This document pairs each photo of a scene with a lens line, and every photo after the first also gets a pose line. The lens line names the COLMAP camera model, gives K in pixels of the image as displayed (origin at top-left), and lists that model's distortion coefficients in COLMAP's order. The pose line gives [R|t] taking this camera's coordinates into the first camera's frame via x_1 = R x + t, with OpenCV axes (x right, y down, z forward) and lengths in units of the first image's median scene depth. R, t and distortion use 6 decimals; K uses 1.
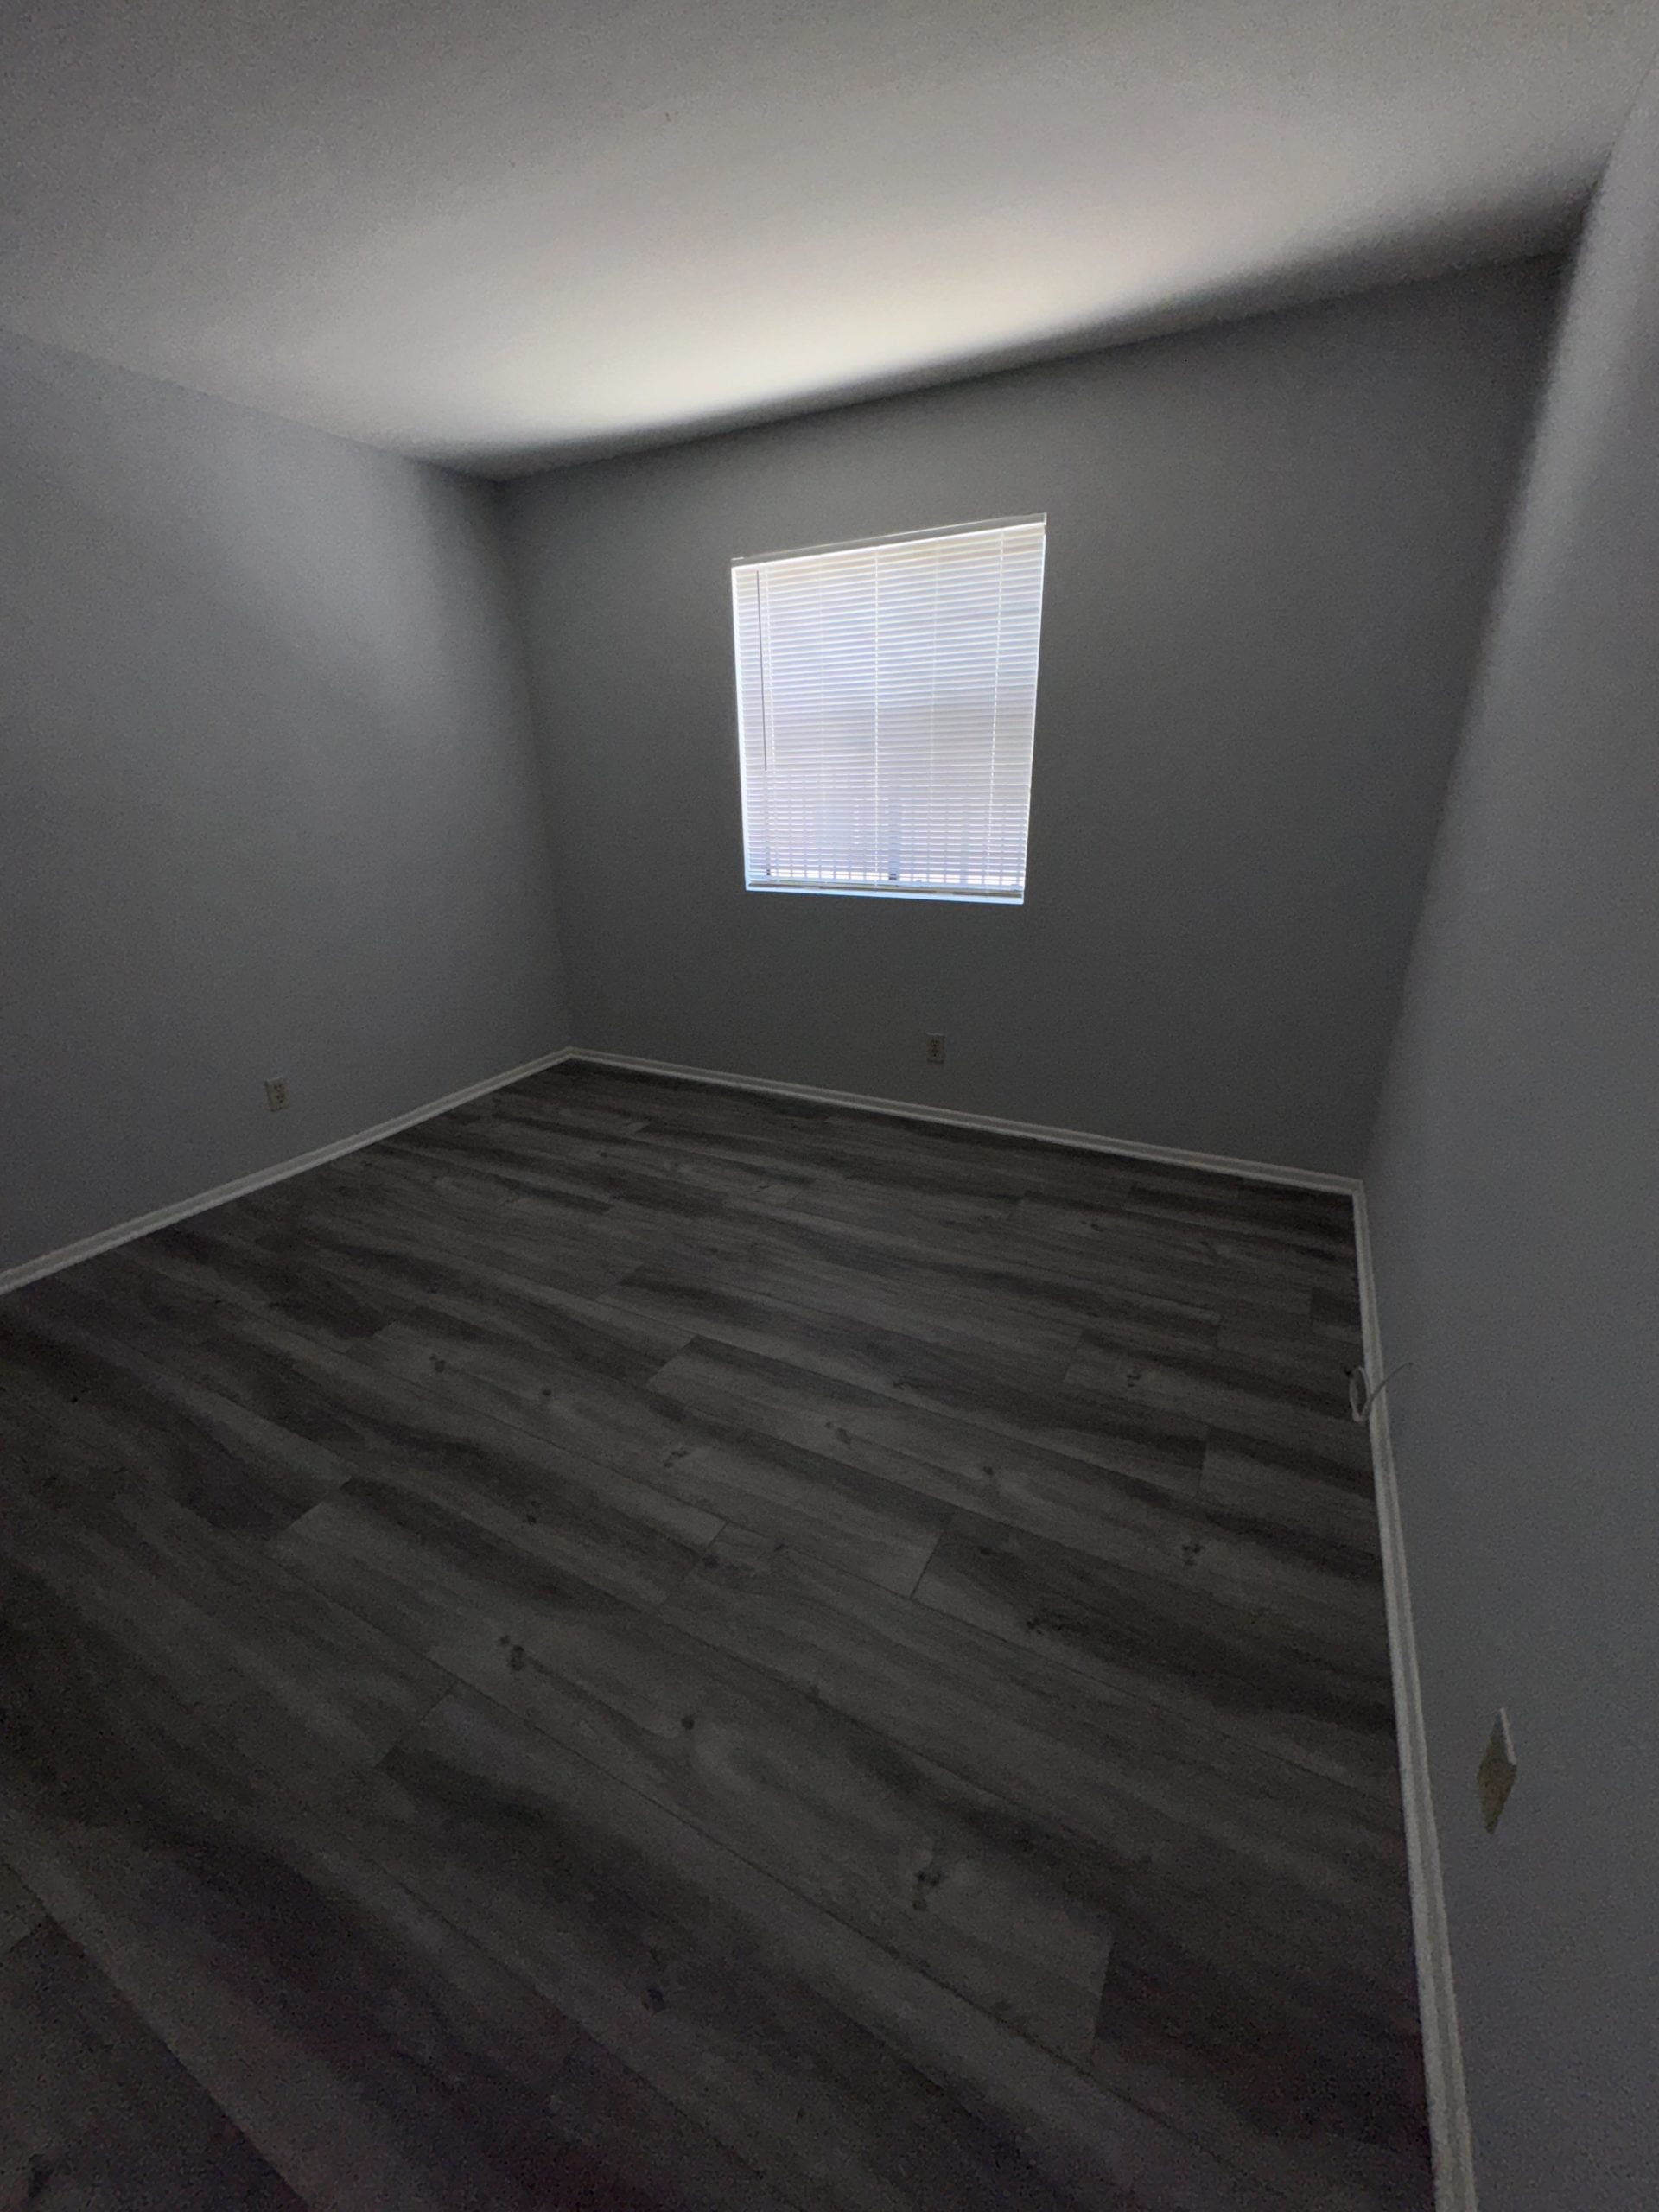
lens RADIAL K [[880.7, 0, 828.5], [0, 880.7, 1104.6], [0, 0, 1]] dist [-0.003716, 0.000087]
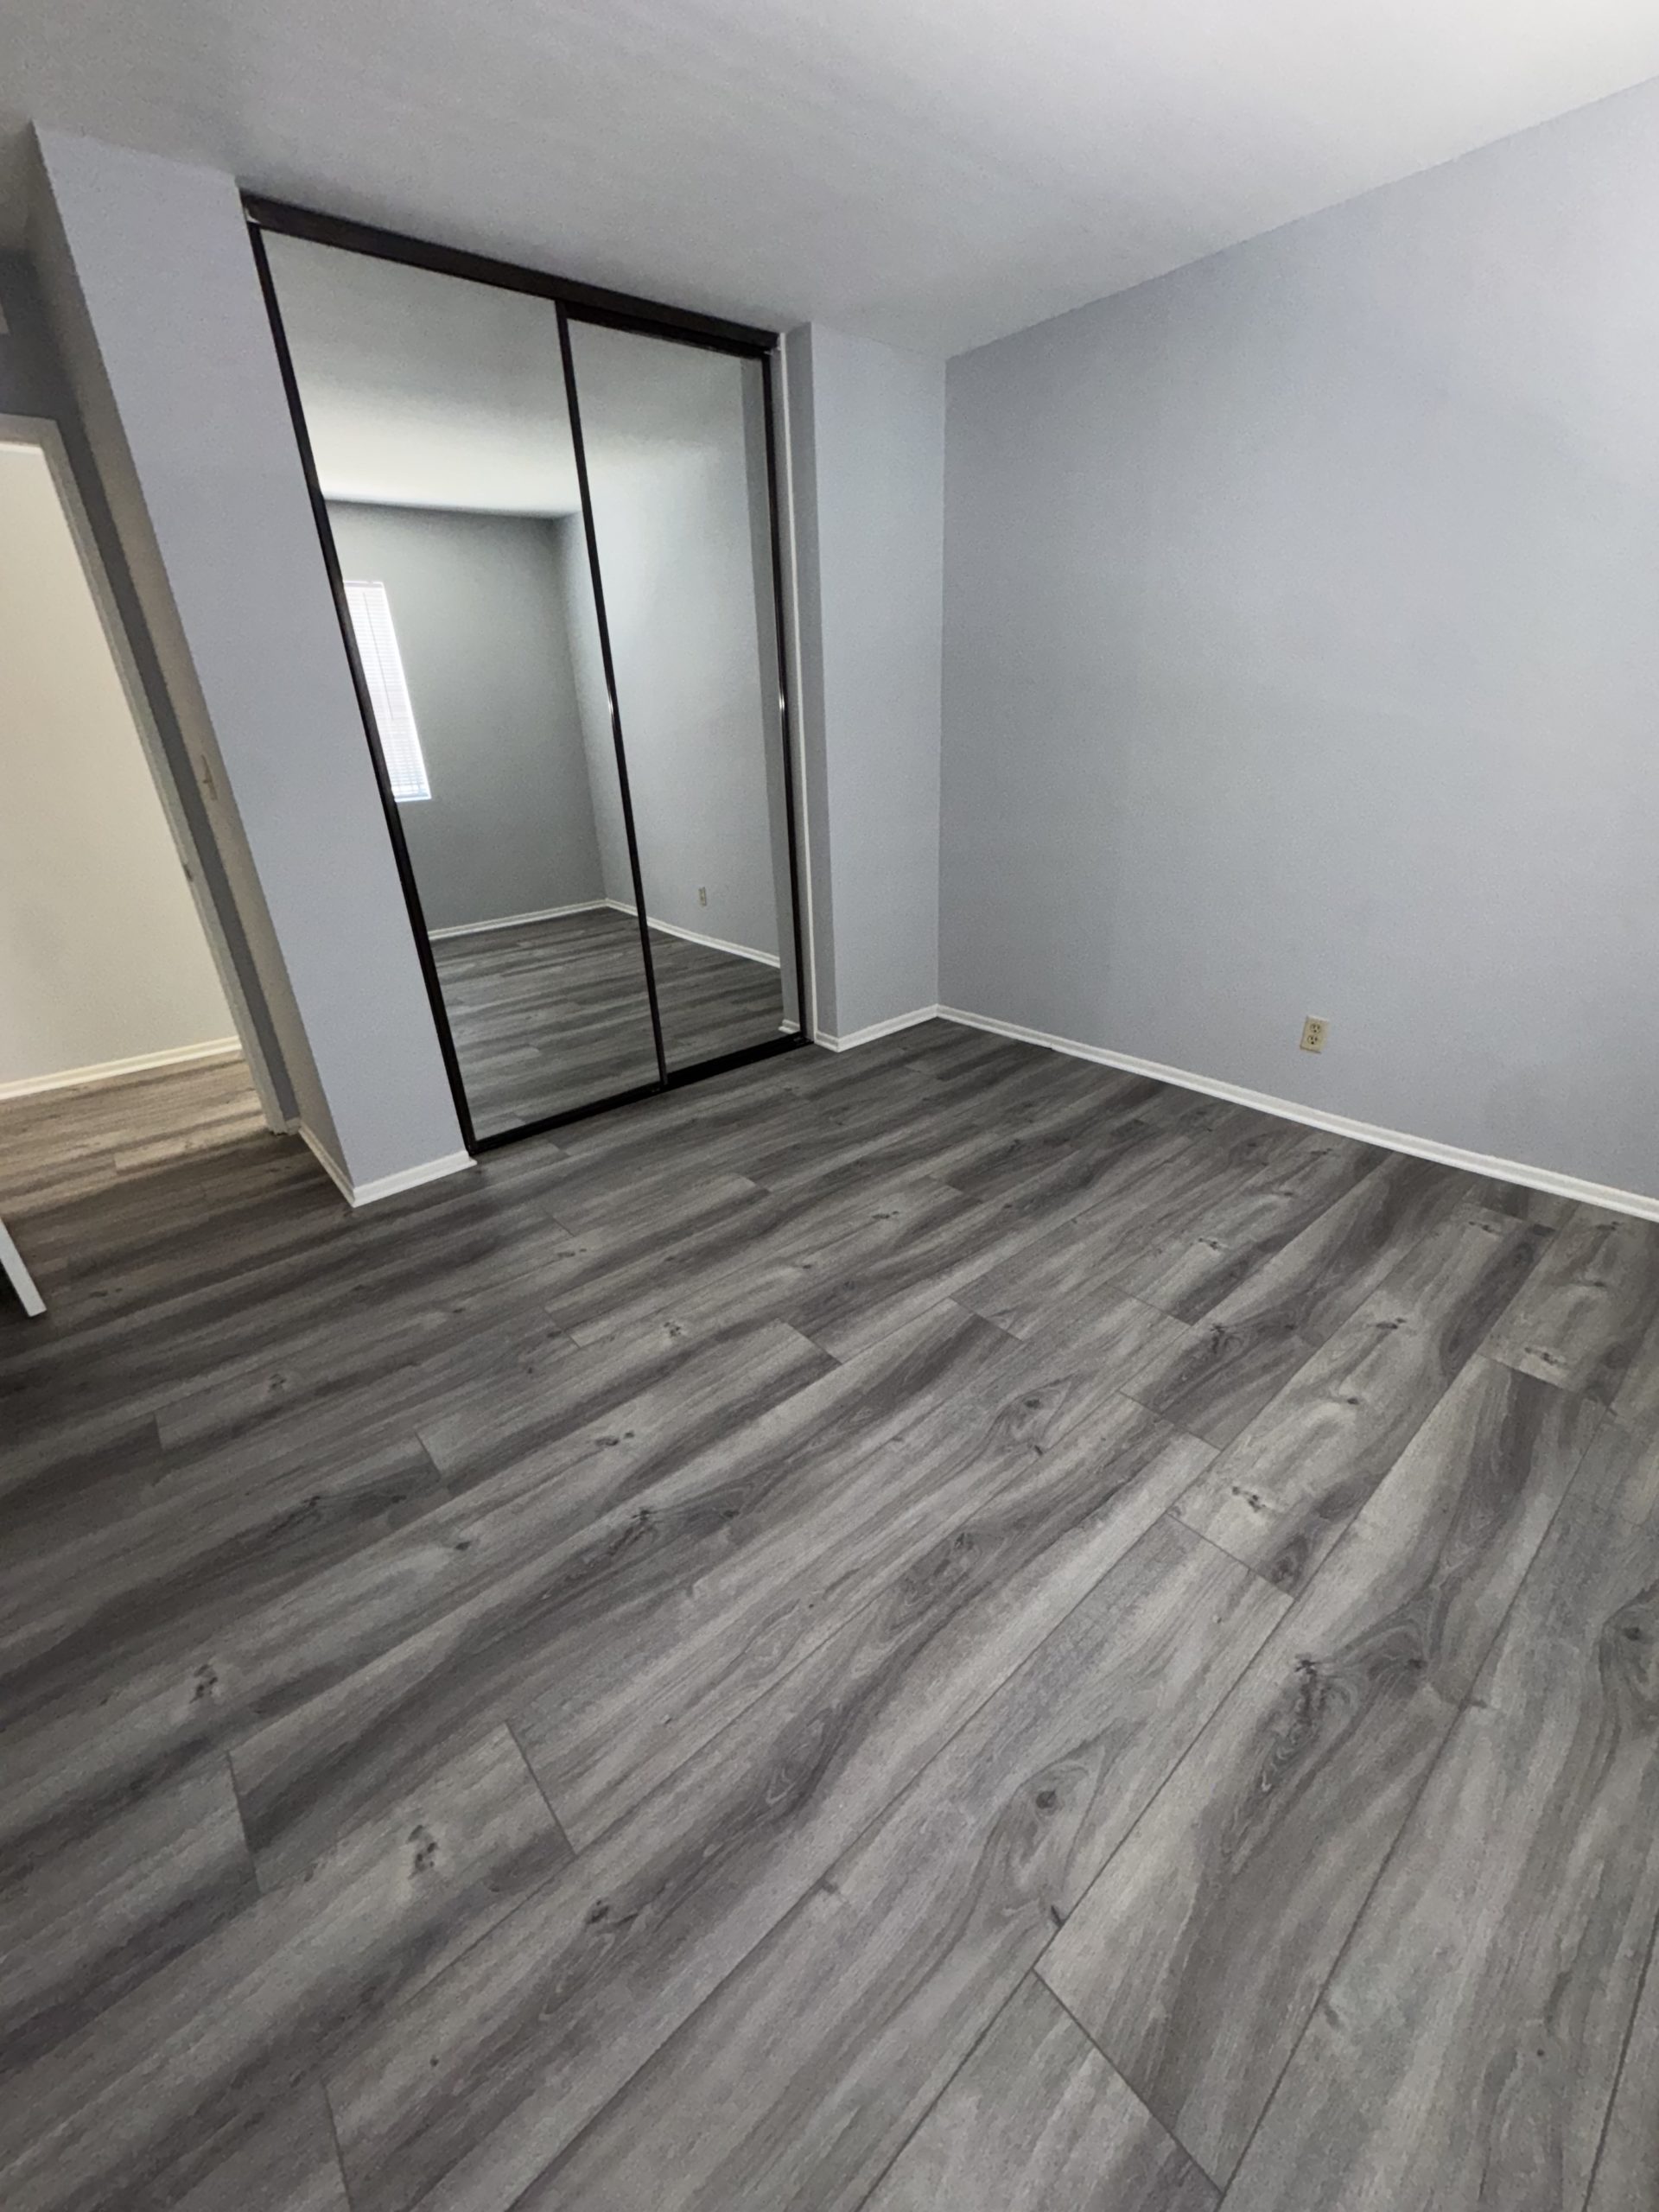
lens RADIAL K [[880.7, 0, 828.5], [0, 880.7, 1104.6], [0, 0, 1]] dist [-0.003716, 0.000087]
pose [[-0.355230, 0.422959, -0.833617, 0.446479], [-0.292194, 0.796852, 0.528819, -0.377236], [0.887938, 0.431430, -0.159480, 0.953282]]
